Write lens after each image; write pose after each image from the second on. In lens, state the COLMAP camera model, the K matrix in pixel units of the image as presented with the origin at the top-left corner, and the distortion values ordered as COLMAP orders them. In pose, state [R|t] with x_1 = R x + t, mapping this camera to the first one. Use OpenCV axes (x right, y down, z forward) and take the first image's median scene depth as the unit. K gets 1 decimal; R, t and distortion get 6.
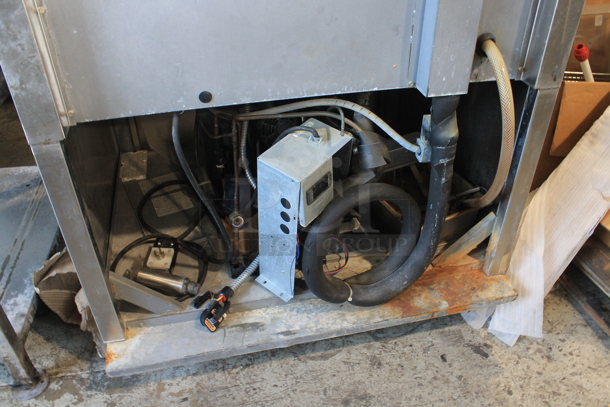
lens RADIAL K [[521.0, 0, 305.0], [0, 521.0, 203.5], [0, 0, 1]] dist [-0.168004, 0.148070]
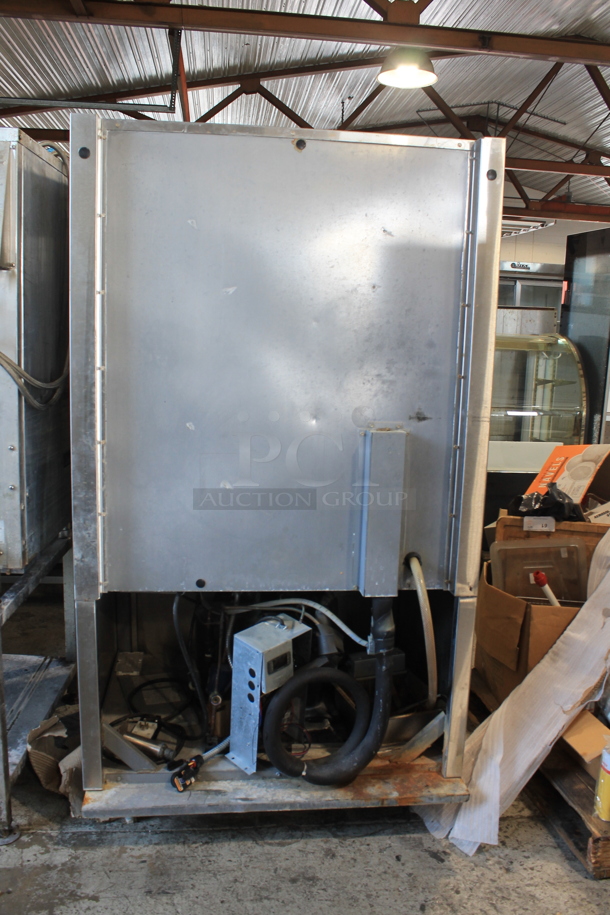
lens RADIAL K [[781.4, 0, 305.0], [0, 781.4, 457.5], [0, 0, 1]] dist [-0.168004, 0.148070]
pose [[0.993869, 0.051590, -0.097793, 0.204317], [-0.090644, 0.886651, -0.453469, 0.309544], [0.063314, 0.459553, 0.885891, -0.743391]]
